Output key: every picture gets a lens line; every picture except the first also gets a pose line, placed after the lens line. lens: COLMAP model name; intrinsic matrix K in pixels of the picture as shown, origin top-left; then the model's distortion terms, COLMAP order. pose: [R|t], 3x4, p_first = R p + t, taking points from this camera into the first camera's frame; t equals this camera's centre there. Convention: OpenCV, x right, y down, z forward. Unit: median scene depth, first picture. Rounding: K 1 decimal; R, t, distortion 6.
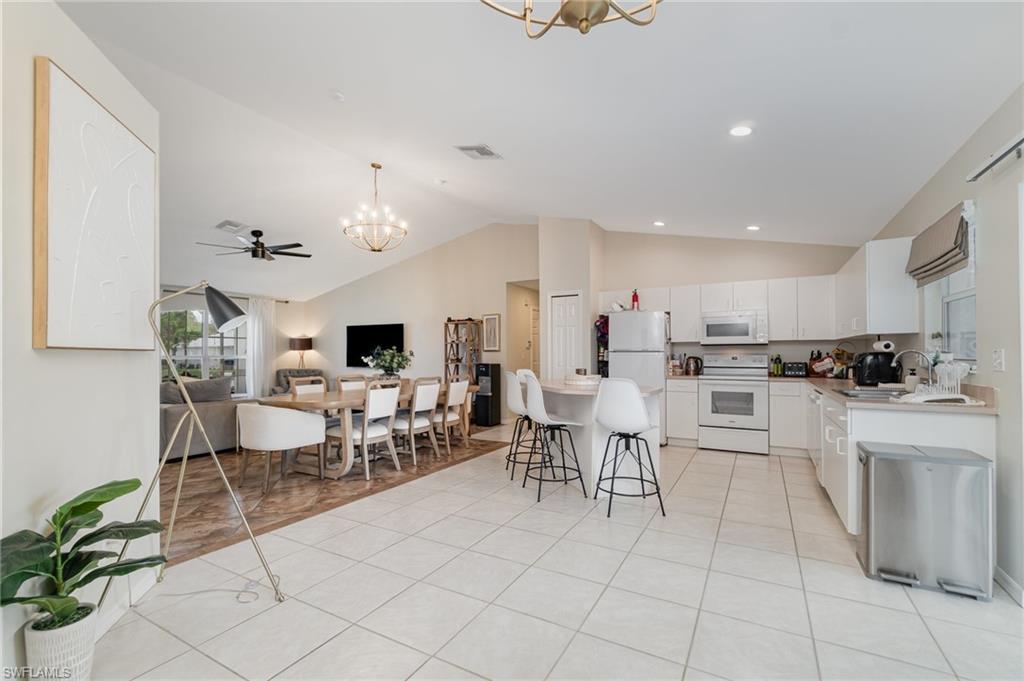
lens RADIAL K [[450.1, 0, 503.1], [0, 450.1, 351.0], [0, 0, 1]] dist [-0.004208, -0.000141]
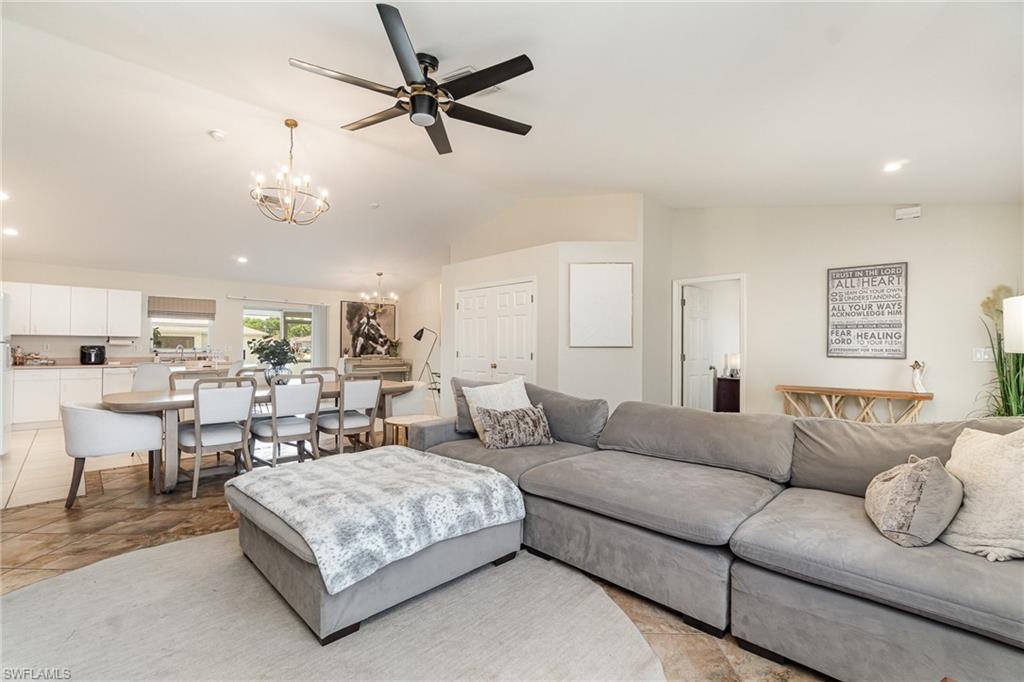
lens RADIAL K [[446.2, 0, 502.5], [0, 446.2, 340.9], [0, 0, 1]] dist [-0.001341, 0.000623]
pose [[-0.960222, 0.003765, 0.279211, -0.792560], [-0.002976, 0.999714, -0.023716, 0.014528], [-0.279221, -0.023603, -0.959937, 1.491510]]
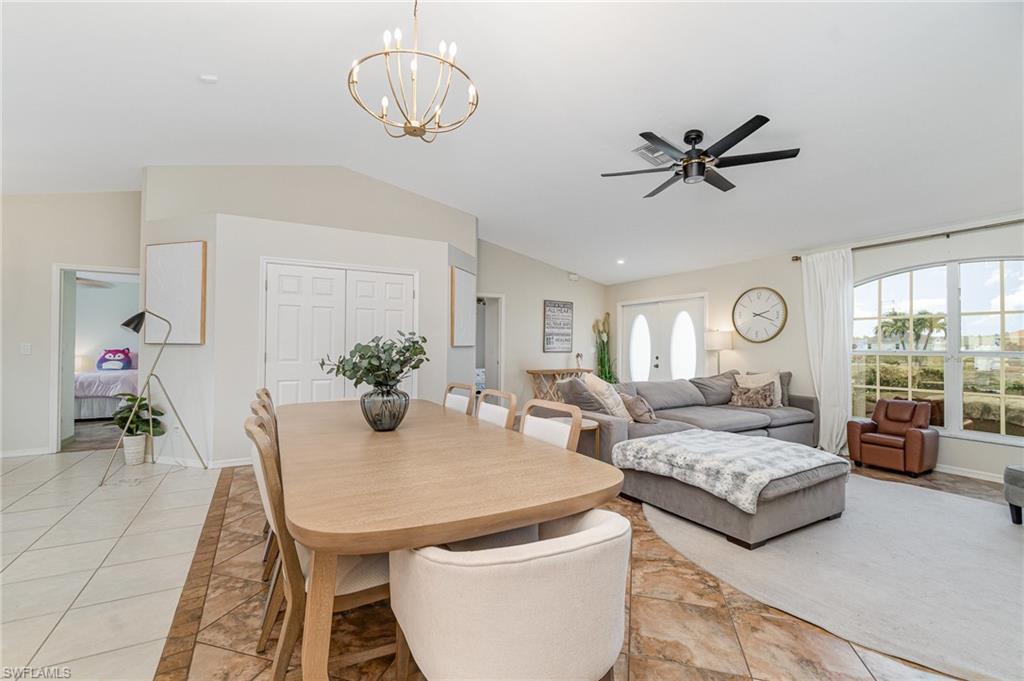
lens RADIAL K [[443.5, 0, 509.2], [0, 443.5, 339.6], [0, 0, 1]] dist [-0.002653, -0.000127]
pose [[-0.518878, -0.010754, -0.854781, 0.059152], [0.003251, 0.999889, -0.014553, 0.004429], [0.854842, -0.010330, -0.518785, 1.175360]]
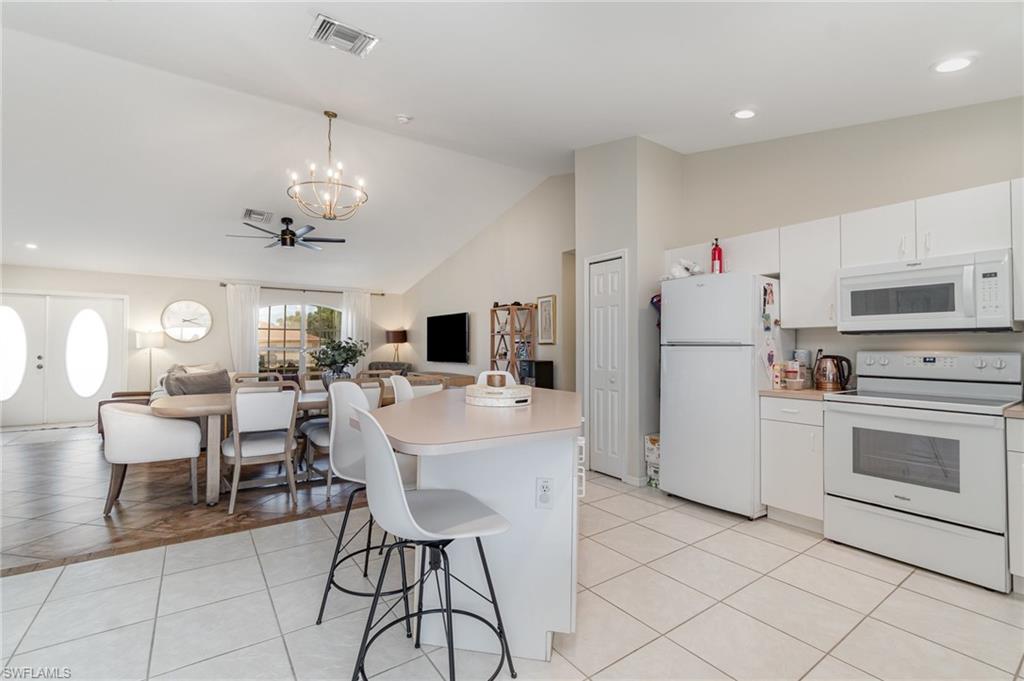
lens RADIAL K [[446.2, 0, 502.5], [0, 446.2, 340.4], [0, 0, 1]] dist [-0.001341, 0.000623]
pose [[0.901644, -0.000504, -0.432479, 0.303296], [-0.004064, 0.999945, -0.009638, 0.001696], [0.432460, 0.010447, 0.901593, 0.367449]]
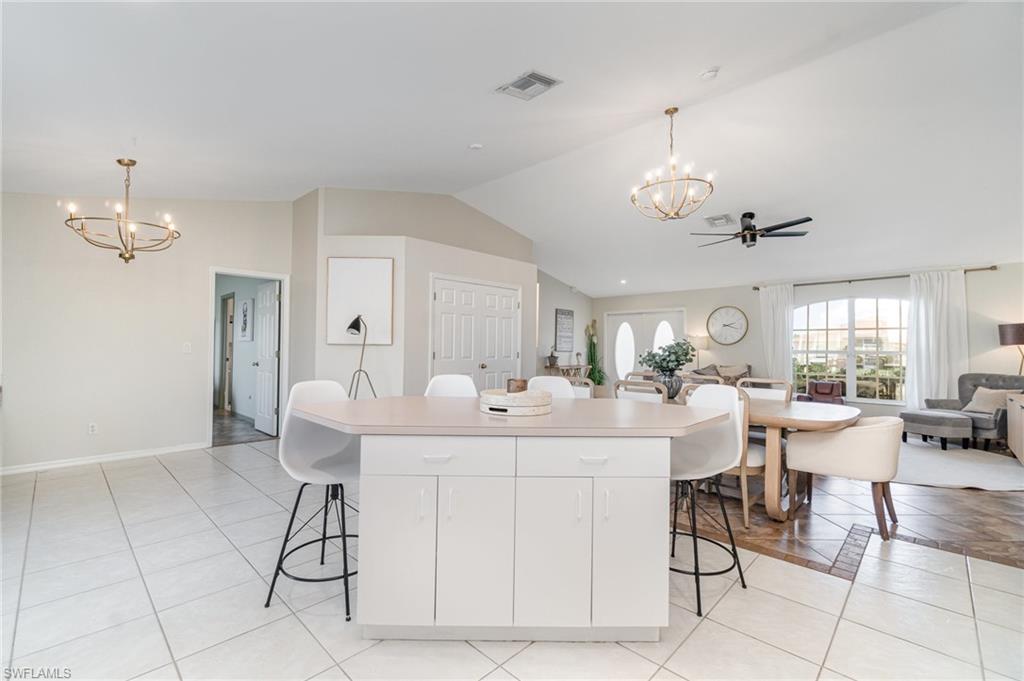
lens RADIAL K [[443.7, 0, 505.1], [0, 443.7, 342.2], [0, 0, 1]] dist [-0.000615, -0.000145]
pose [[-0.252943, -0.007035, -0.967456, 0.480256], [-0.001143, 0.999975, -0.006973, 0.000625], [0.967481, -0.000658, -0.252944, 0.807903]]
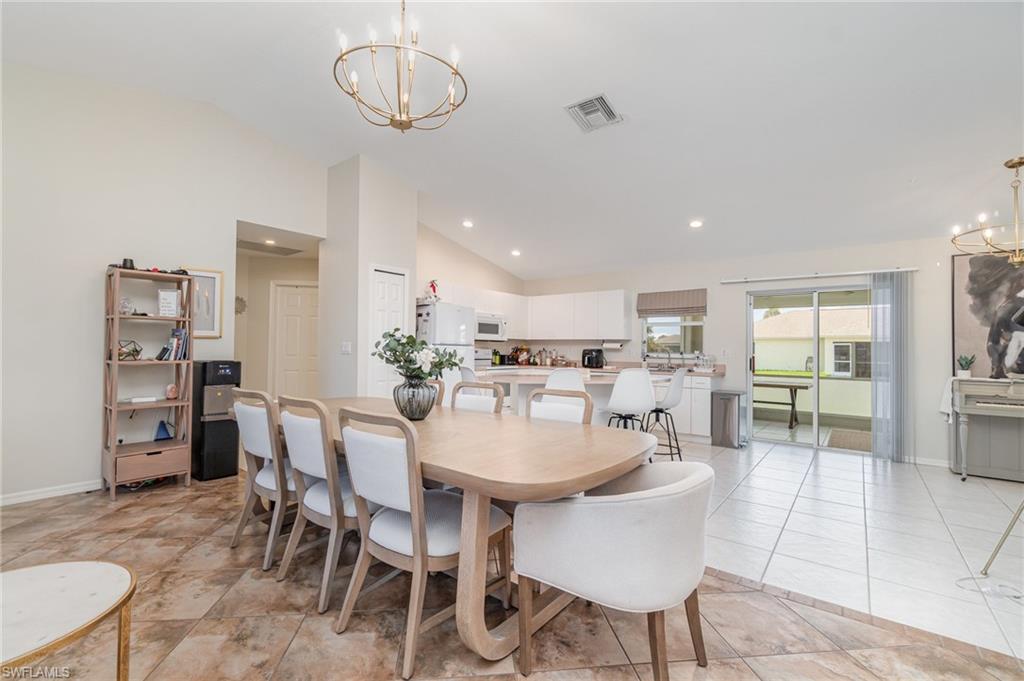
lens RADIAL K [[443.7, 0, 505.1], [0, 443.7, 342.2], [0, 0, 1]] dist [-0.000615, -0.000145]
pose [[0.153880, 0.020157, 0.987884, -0.635470], [-0.020750, 0.999637, -0.017164, 0.009091], [-0.987872, -0.017857, 0.154242, 0.722715]]
